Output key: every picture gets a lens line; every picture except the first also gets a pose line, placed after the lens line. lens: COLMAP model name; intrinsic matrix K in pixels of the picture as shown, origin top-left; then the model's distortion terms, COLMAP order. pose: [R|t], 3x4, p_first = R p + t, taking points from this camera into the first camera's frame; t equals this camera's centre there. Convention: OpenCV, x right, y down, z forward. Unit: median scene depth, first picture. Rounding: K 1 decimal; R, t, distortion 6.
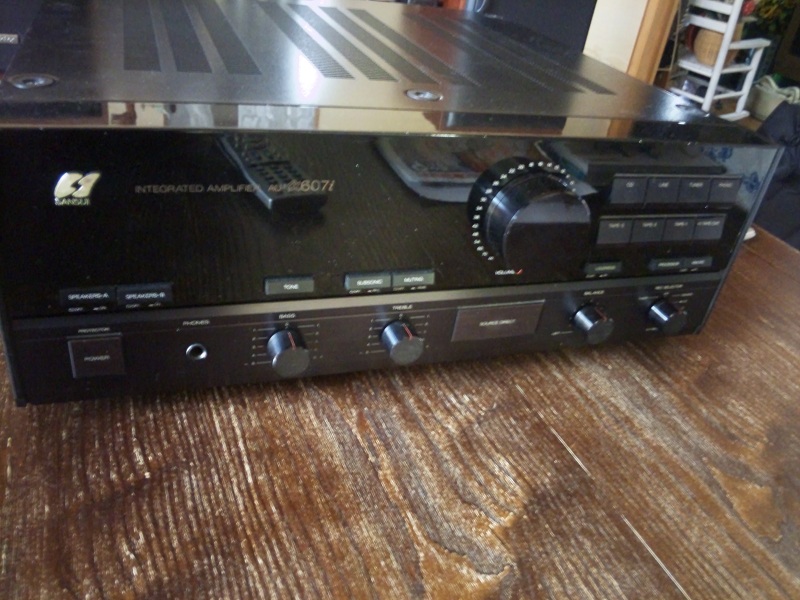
lens RADIAL K [[655.5, 0, 398.1], [0, 655.5, 314.8], [0, 0, 1]] dist [-0.054390, -0.067557]
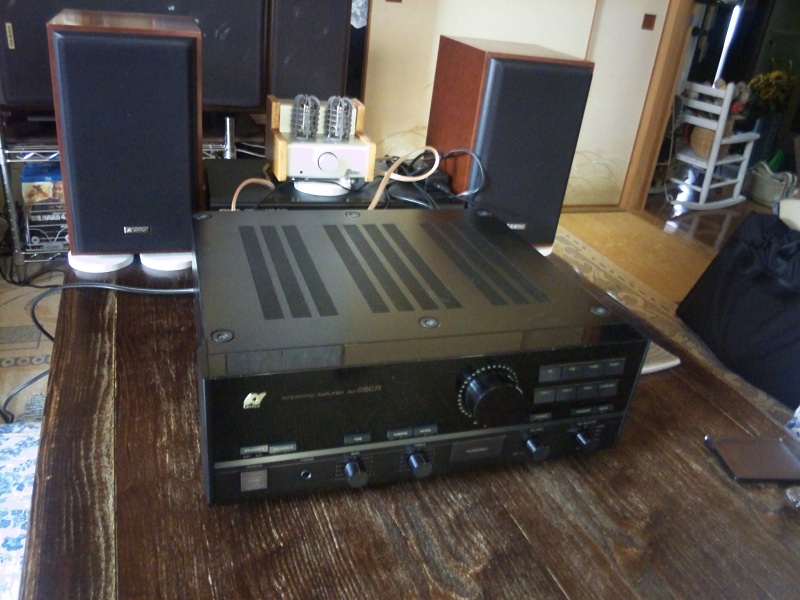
lens RADIAL K [[655.5, 0, 398.1], [0, 655.5, 314.8], [0, 0, 1]] dist [-0.054390, -0.067557]
pose [[0.998713, -0.019929, -0.046634, 0.036579], [0.015595, 0.995681, -0.091521, -0.197389], [0.048256, 0.090676, 0.994711, -0.760112]]
